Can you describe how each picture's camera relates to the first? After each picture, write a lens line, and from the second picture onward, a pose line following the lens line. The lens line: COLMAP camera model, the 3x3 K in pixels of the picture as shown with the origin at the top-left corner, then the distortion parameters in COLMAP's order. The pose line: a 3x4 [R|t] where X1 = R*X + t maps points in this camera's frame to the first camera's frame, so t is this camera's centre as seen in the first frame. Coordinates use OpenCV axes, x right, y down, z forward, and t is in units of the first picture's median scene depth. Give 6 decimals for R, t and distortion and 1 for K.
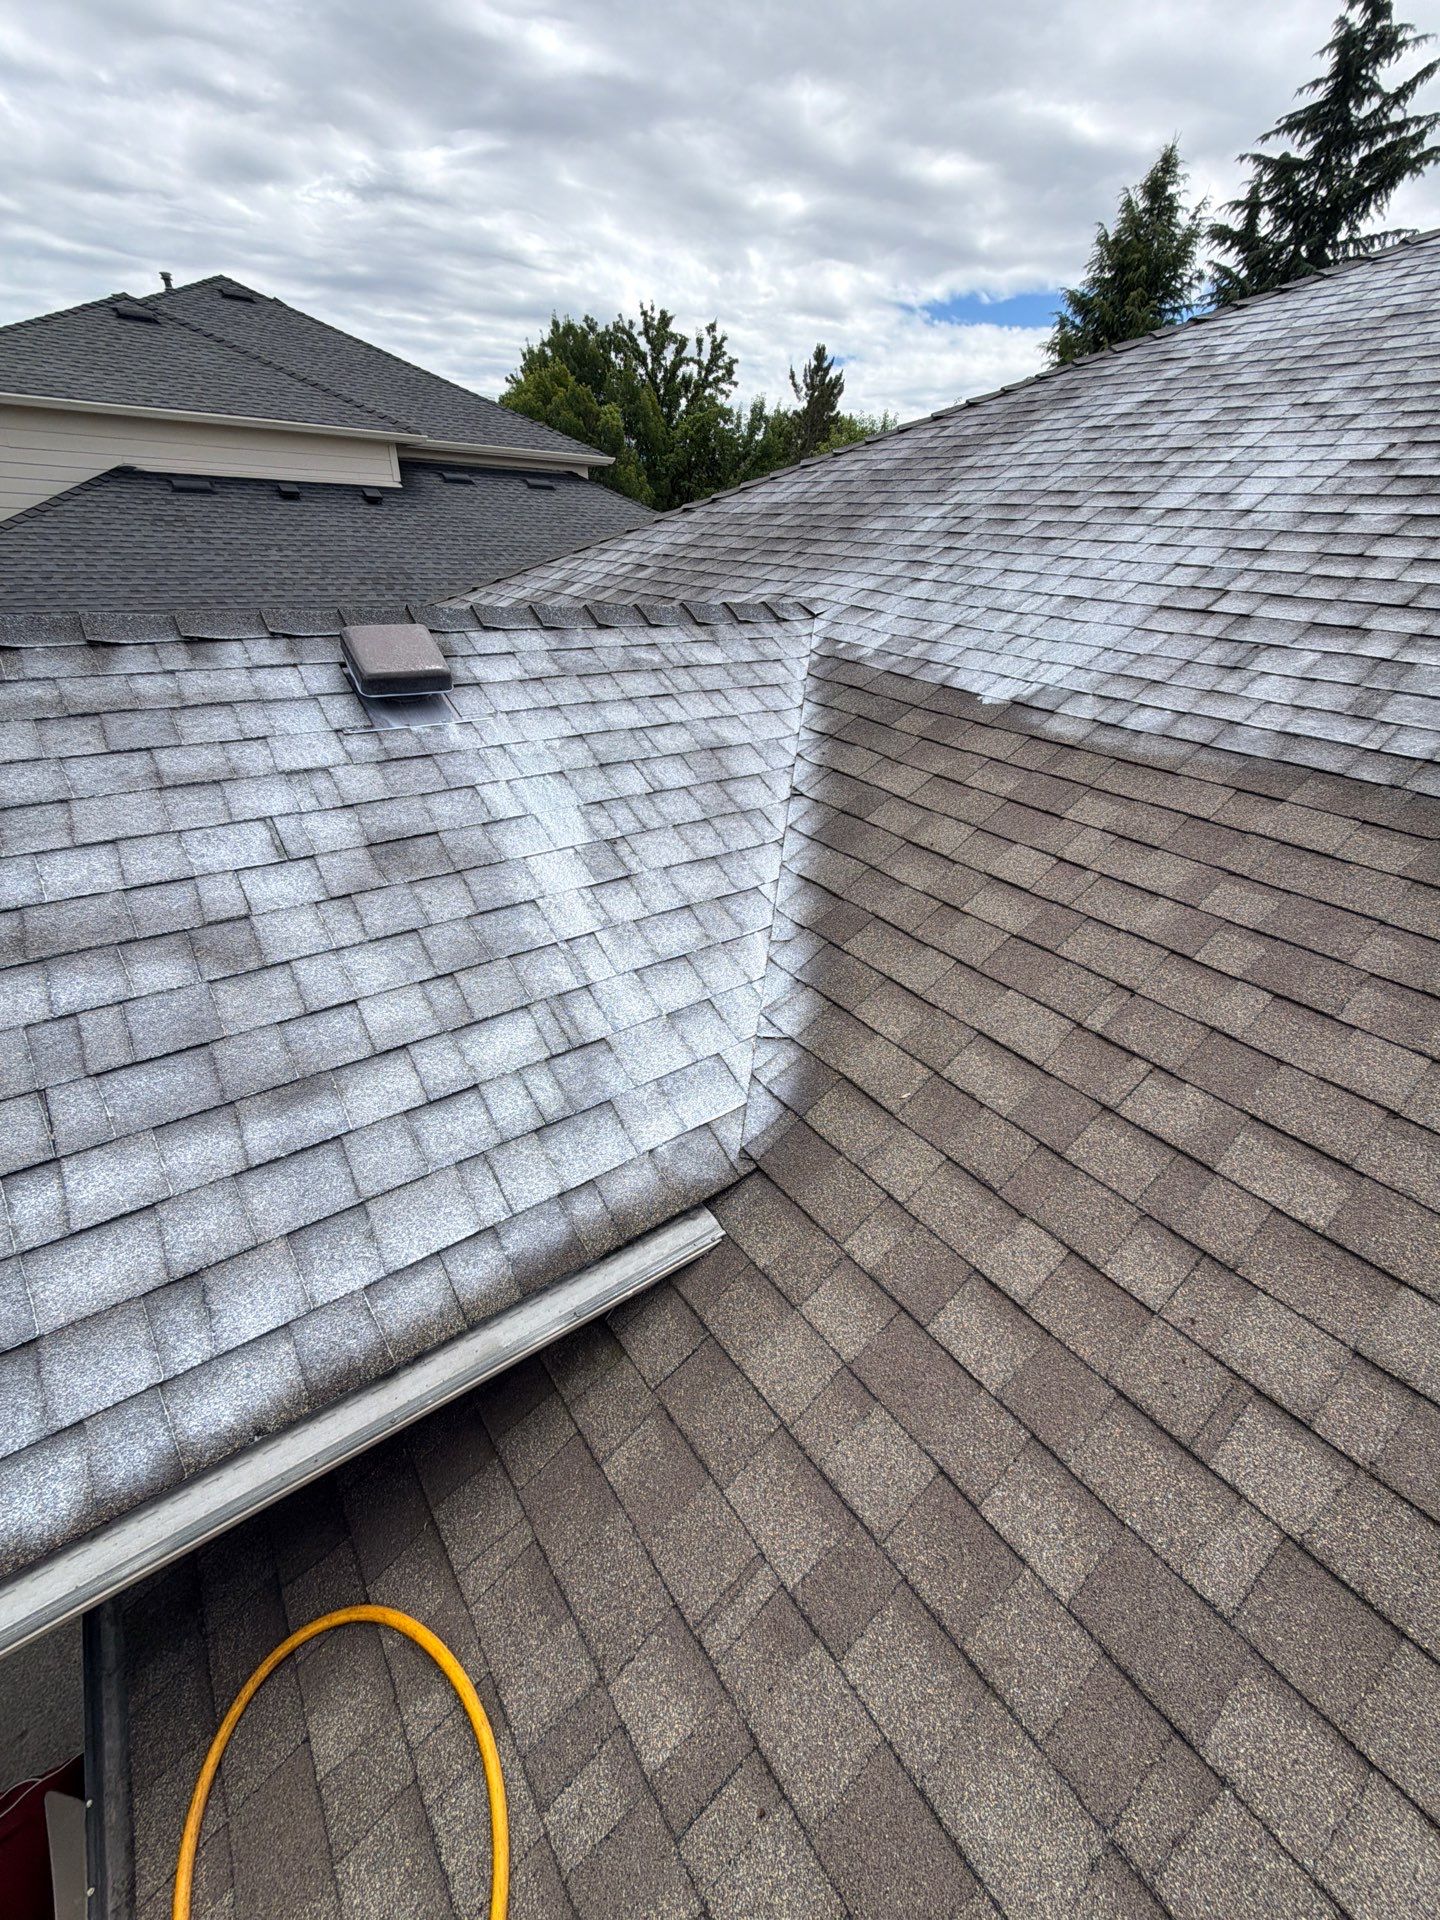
lens RADIAL K [[762.6, 0, 718.7], [0, 762.6, 959.0], [0, 0, 1]] dist [0.000517, -0.000159]
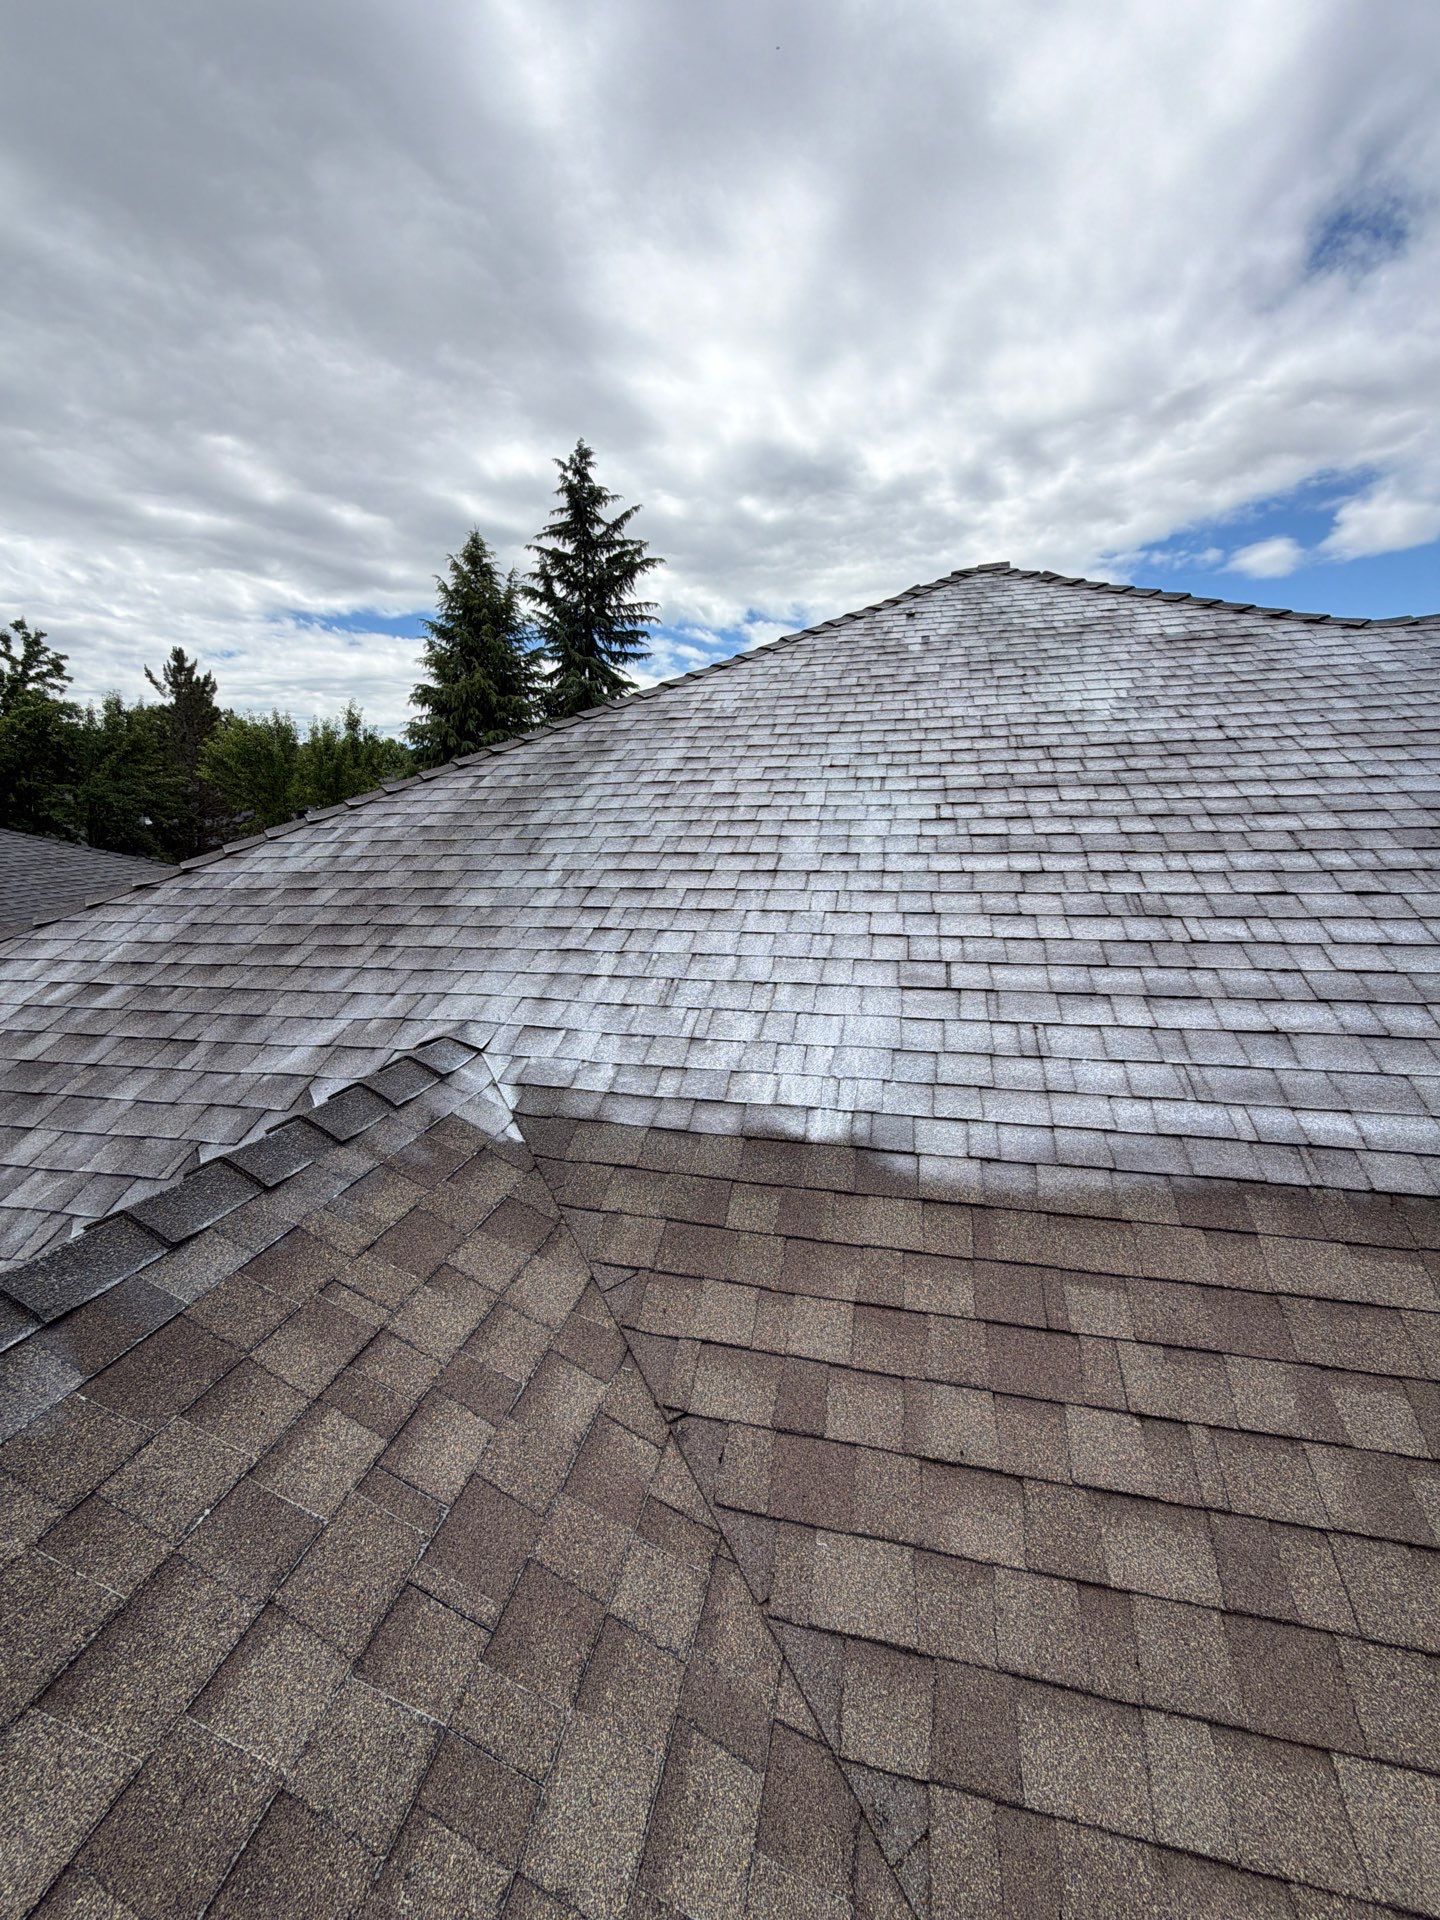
lens RADIAL K [[762.6, 0, 718.3], [0, 762.6, 957.8], [0, 0, 1]] dist [0.000517, -0.000159]
pose [[0.763251, -0.201001, 0.614041, -0.020393], [0.371330, 0.914205, -0.162305, -0.052699], [-0.528736, 0.351891, 0.772406, 0.046695]]
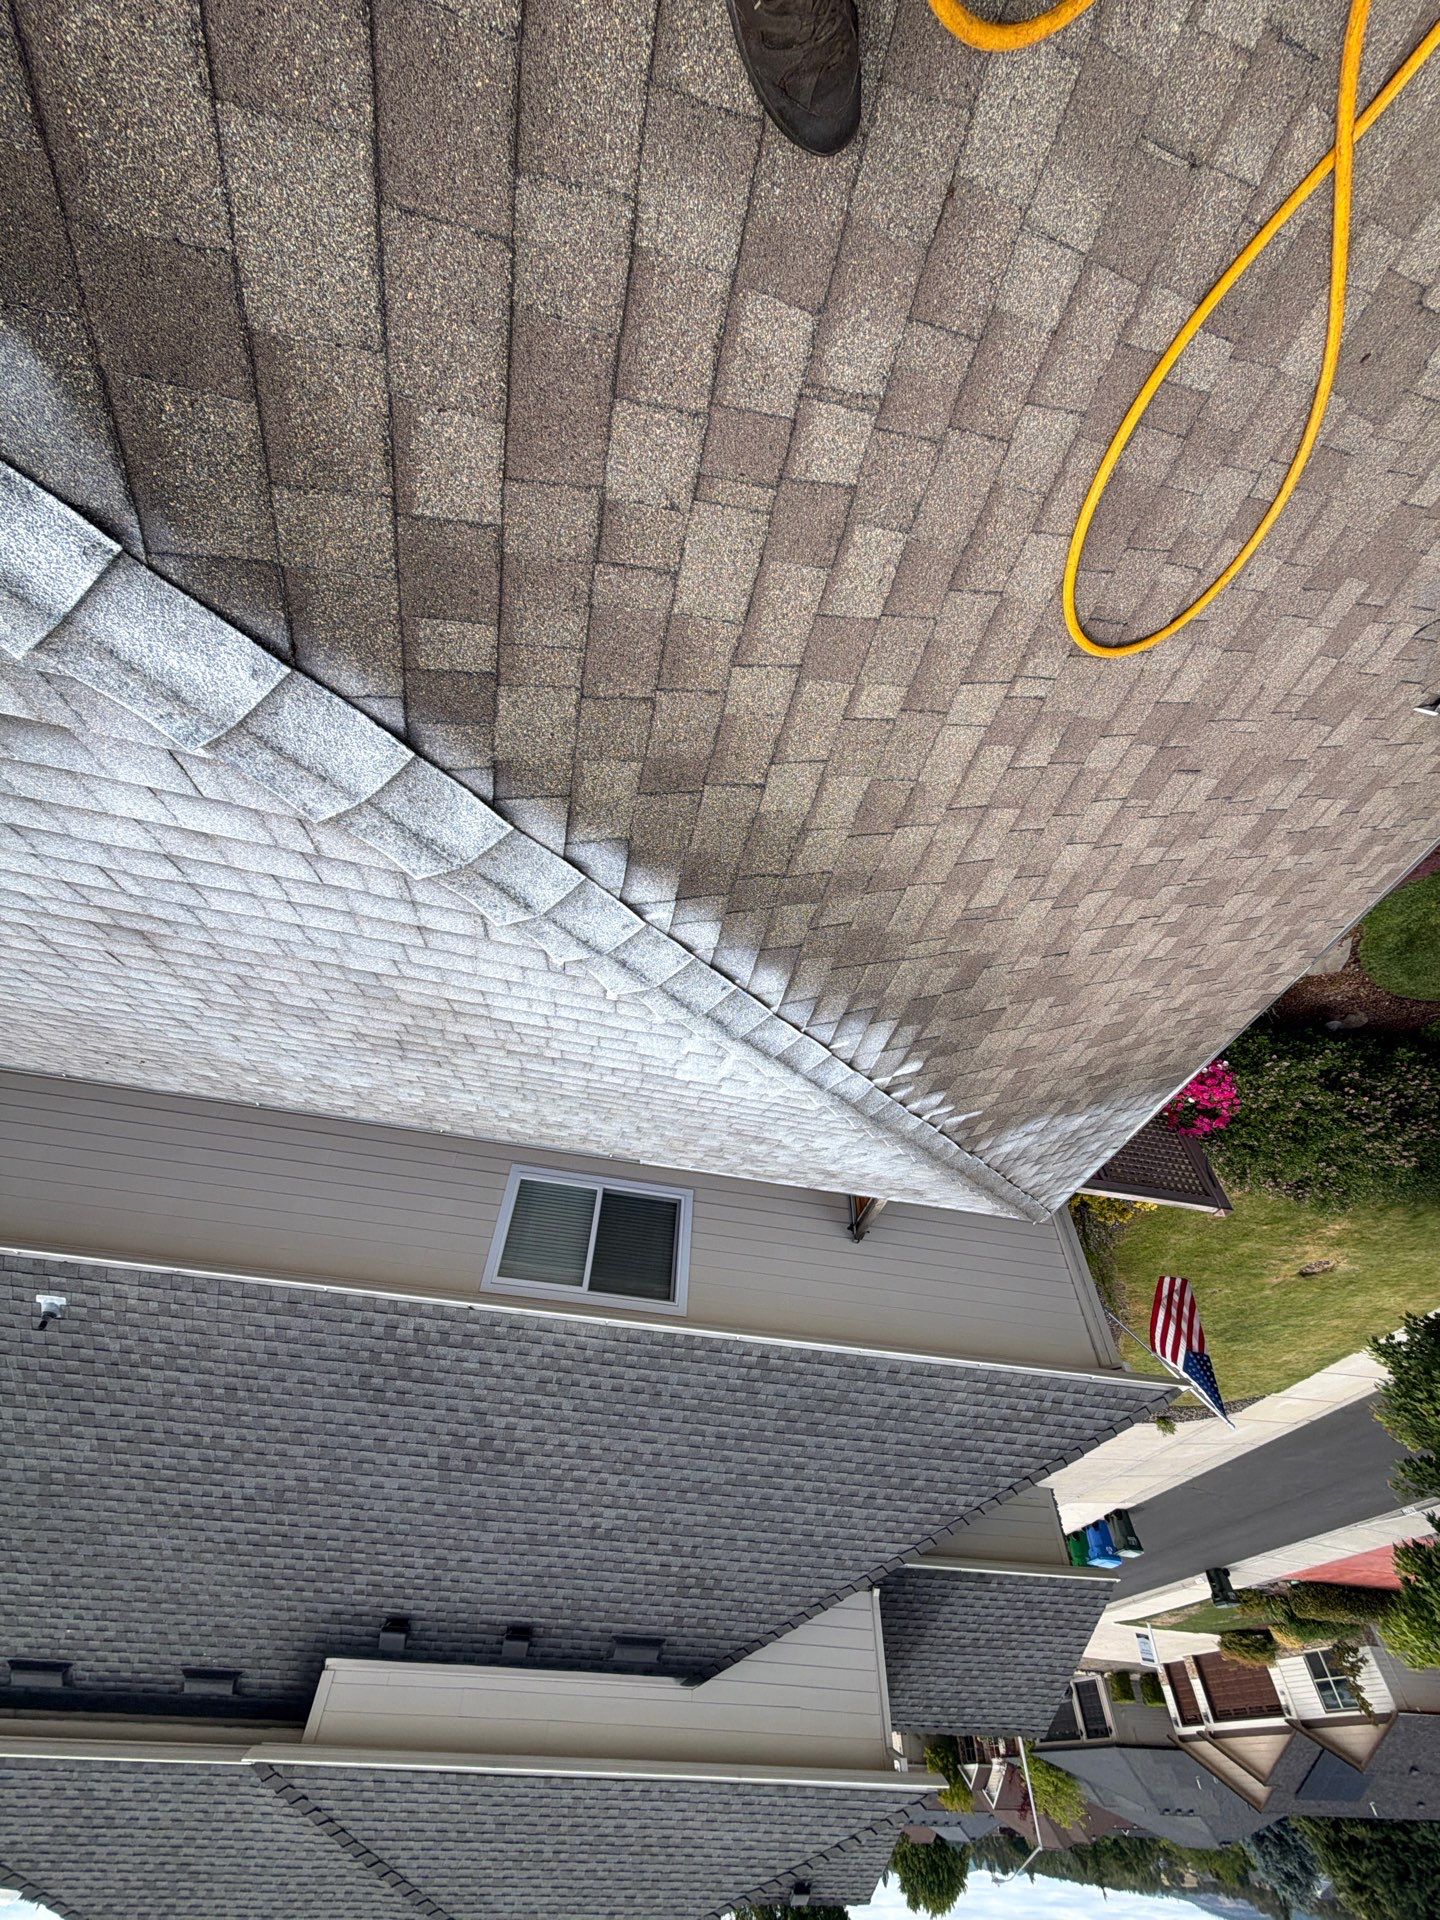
lens RADIAL K [[762.6, 0, 717.5], [0, 762.6, 961.0], [0, 0, 1]] dist [0.000517, -0.000159]
pose [[-0.649274, -0.548195, -0.527186, 0.003673], [0.374895, -0.833781, 0.405293, -0.167560], [-0.661737, 0.065507, 0.746869, 0.179693]]
